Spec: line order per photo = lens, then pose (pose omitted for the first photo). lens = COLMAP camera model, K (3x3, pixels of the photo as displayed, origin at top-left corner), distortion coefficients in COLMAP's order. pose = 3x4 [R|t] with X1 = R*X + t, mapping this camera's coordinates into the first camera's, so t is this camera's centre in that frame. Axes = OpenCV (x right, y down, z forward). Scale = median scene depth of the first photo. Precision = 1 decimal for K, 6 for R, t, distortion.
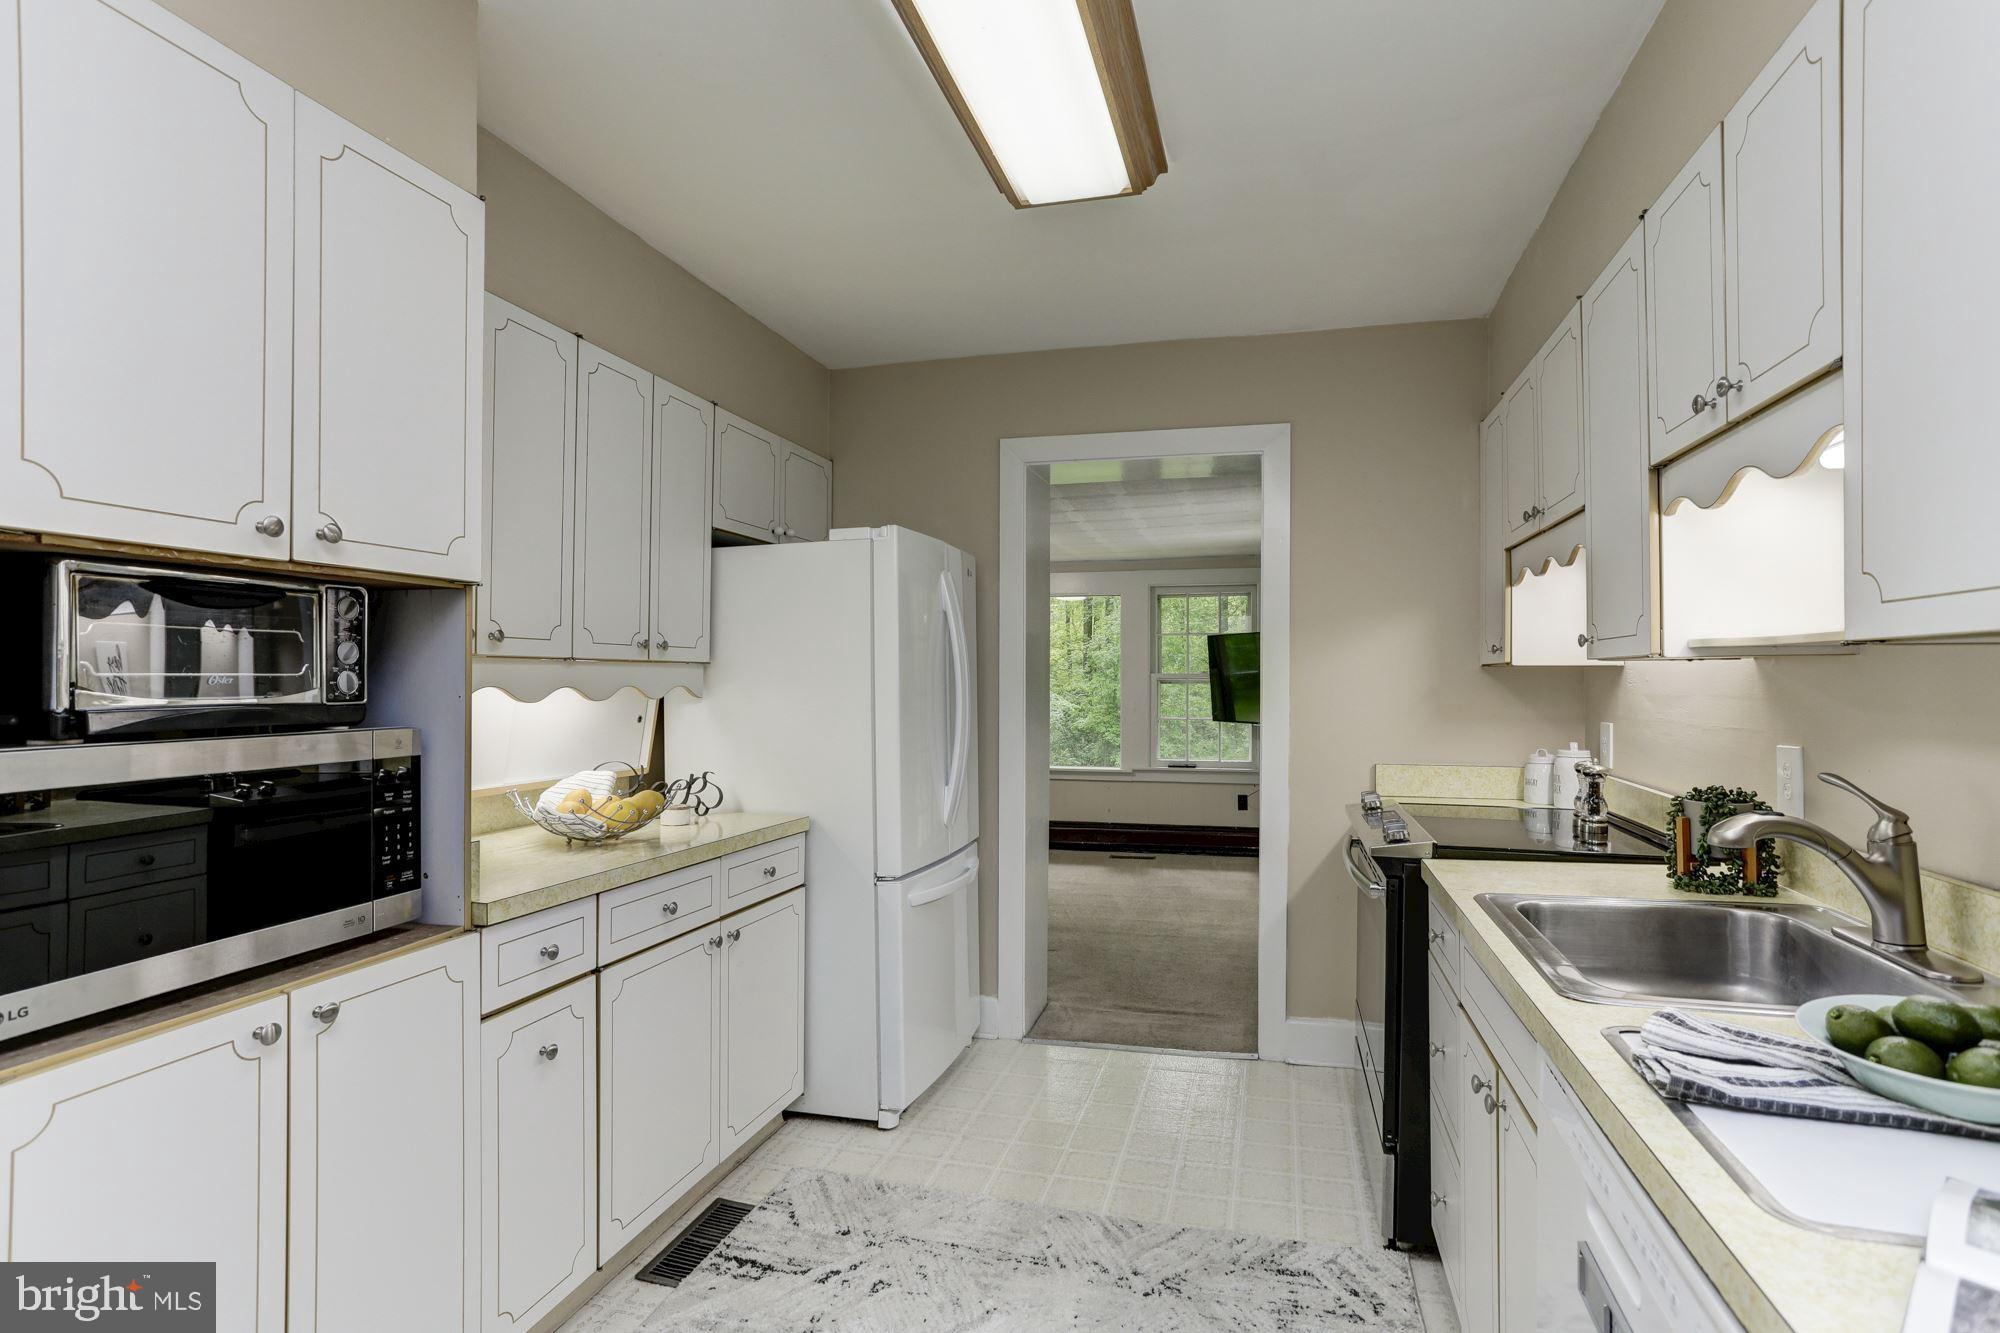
lens RADIAL K [[996.8, 0, 998.0], [0, 996.8, 676.7], [0, 0, 1]] dist [0.000898, 0.001029]
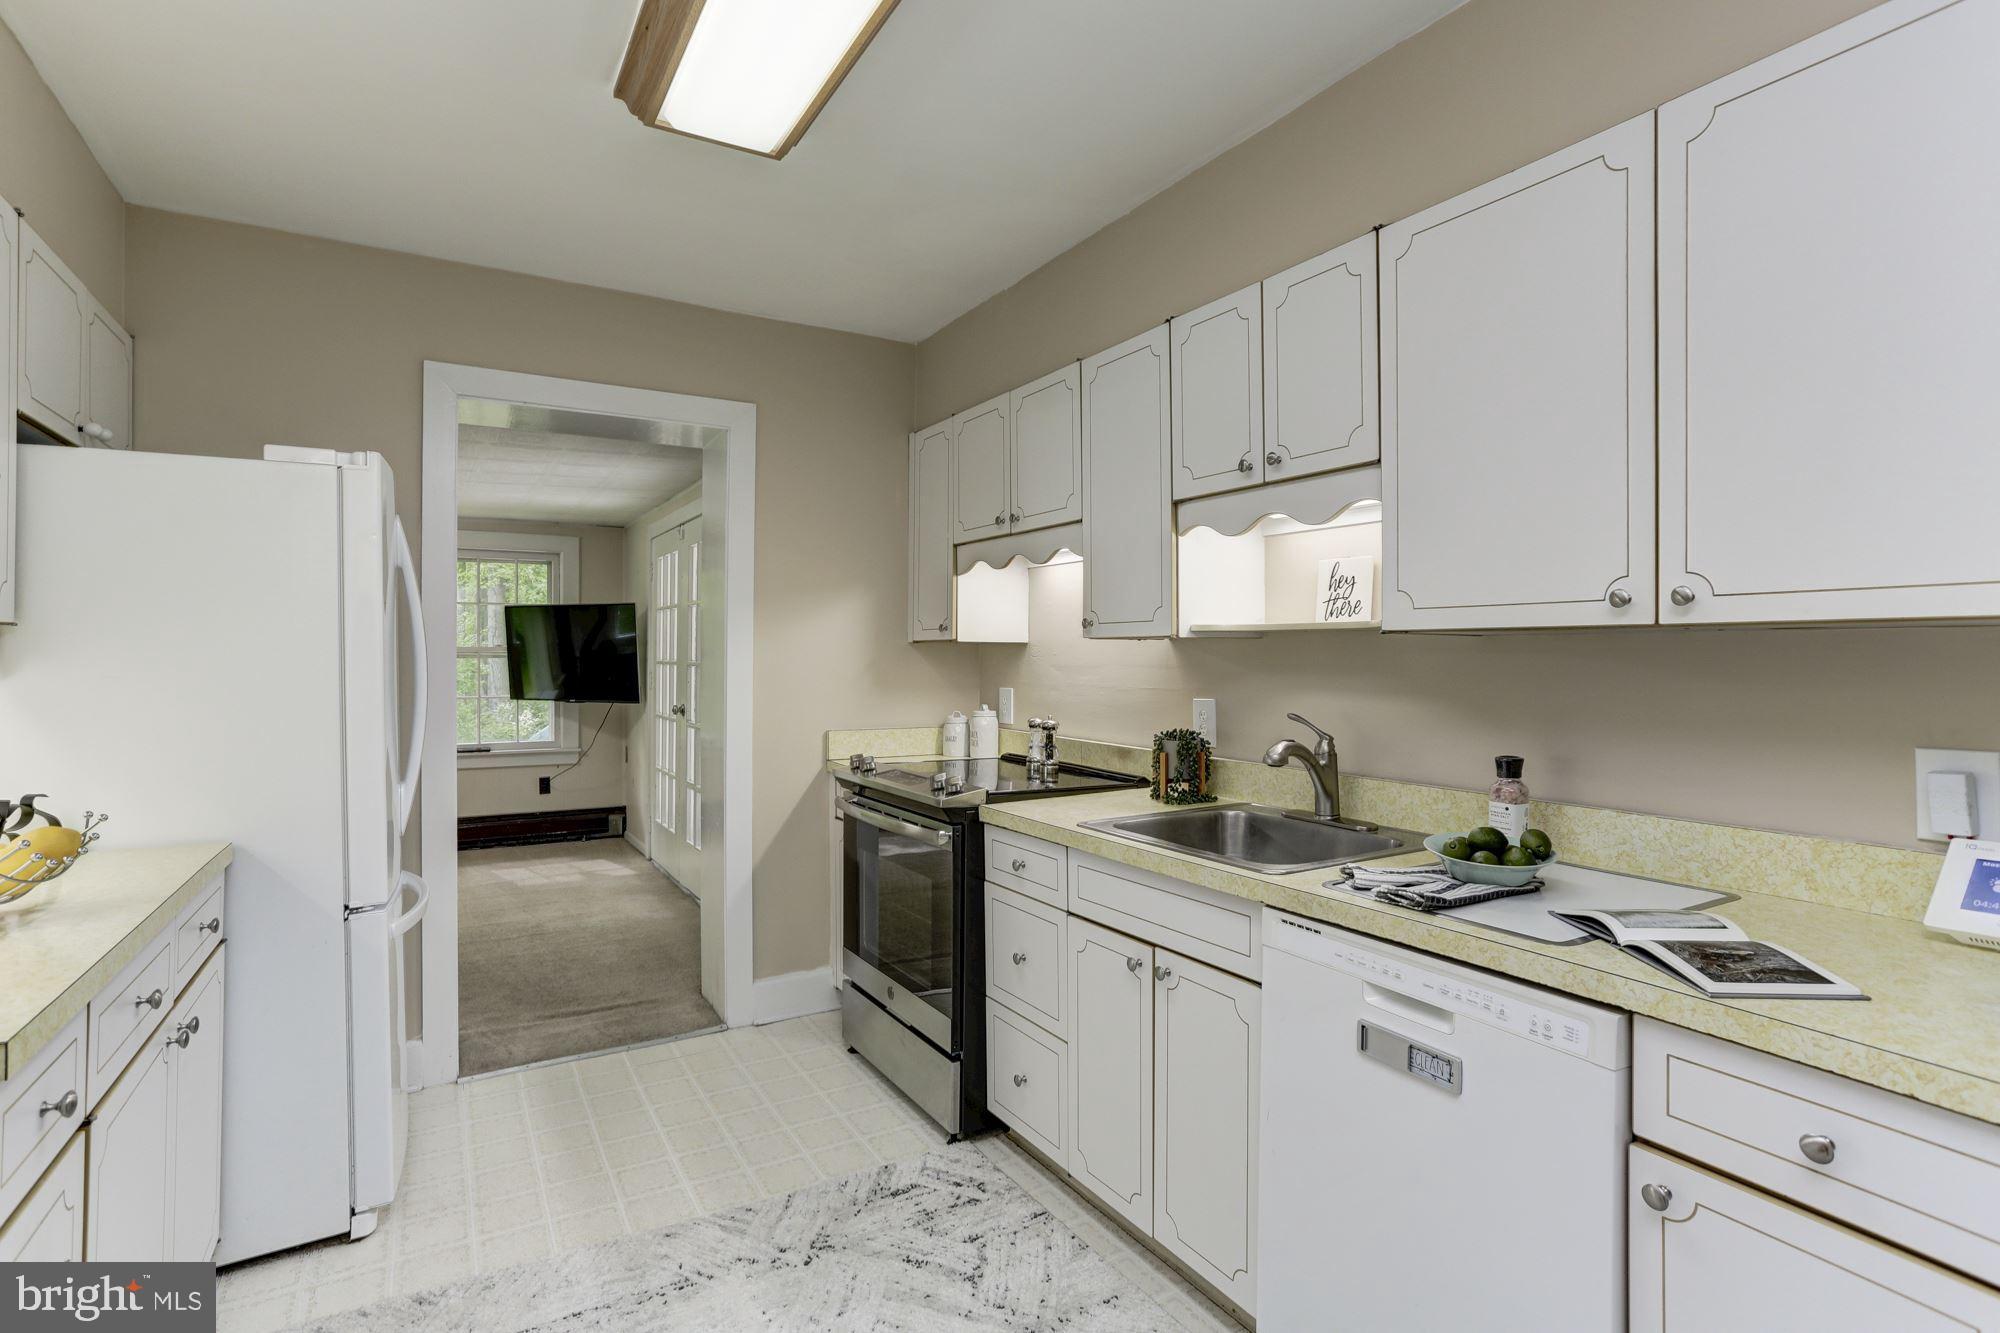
lens RADIAL K [[999.3, 0, 994.6], [0, 999.3, 651.5], [0, 0, 1]] dist [-0.078093, 0.062855]
pose [[0.700727, 0.003902, 0.713419, -0.309186], [-0.003859, 0.999991, -0.001679, 0.002067], [-0.713419, -0.001577, 0.700736, 0.126463]]
